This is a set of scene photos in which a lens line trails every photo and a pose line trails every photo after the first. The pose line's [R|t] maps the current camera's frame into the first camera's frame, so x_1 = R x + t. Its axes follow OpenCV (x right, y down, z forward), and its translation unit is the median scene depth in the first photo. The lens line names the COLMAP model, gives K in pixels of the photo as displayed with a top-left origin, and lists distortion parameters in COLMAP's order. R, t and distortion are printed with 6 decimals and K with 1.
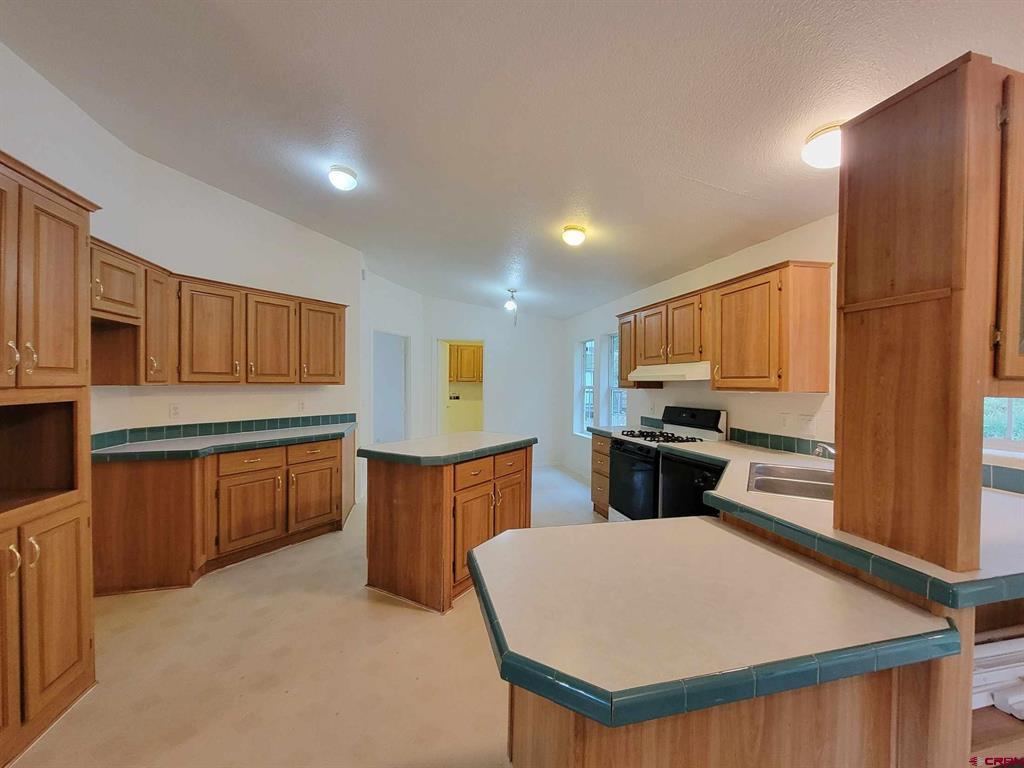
lens RADIAL K [[411.8, 0, 518.9], [0, 411.8, 387.1], [0, 0, 1]] dist [-0.001030, -0.000259]
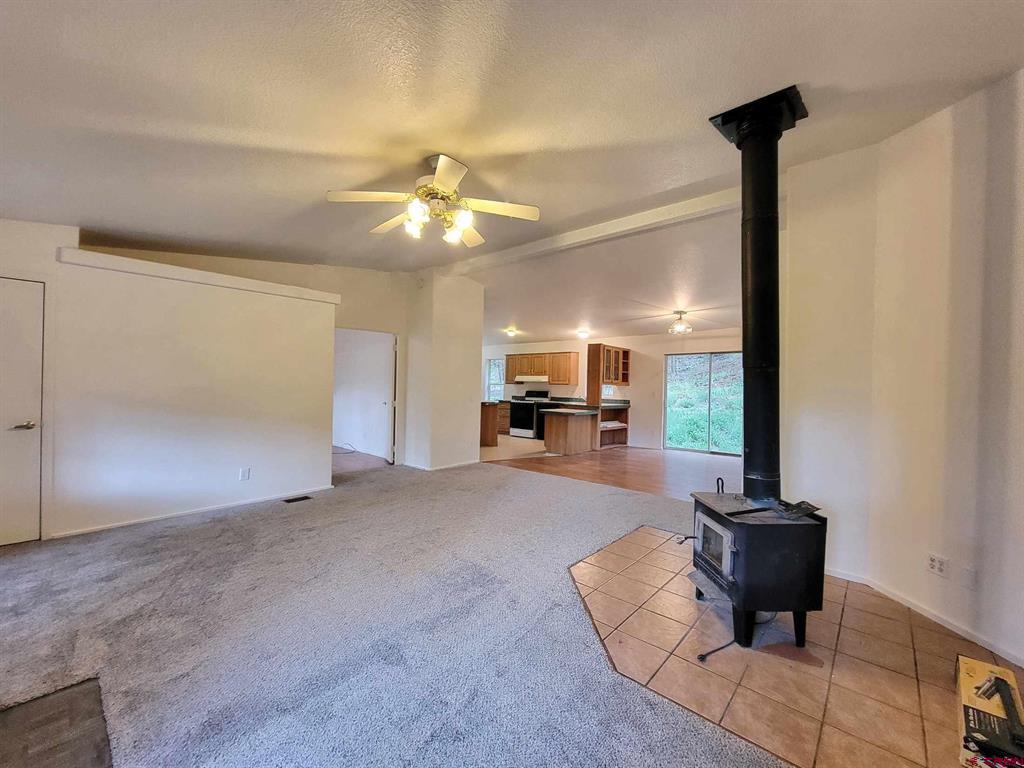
lens RADIAL K [[412.8, 0, 512.0], [0, 412.8, 384.0], [0, 0, 1]] dist [0.000057, 0.000014]
pose [[0.837350, 0.007951, 0.546609, -1.422257], [-0.005991, 0.999968, -0.005367, 0.019244], [-0.546634, 0.001220, 0.837370, -1.440719]]
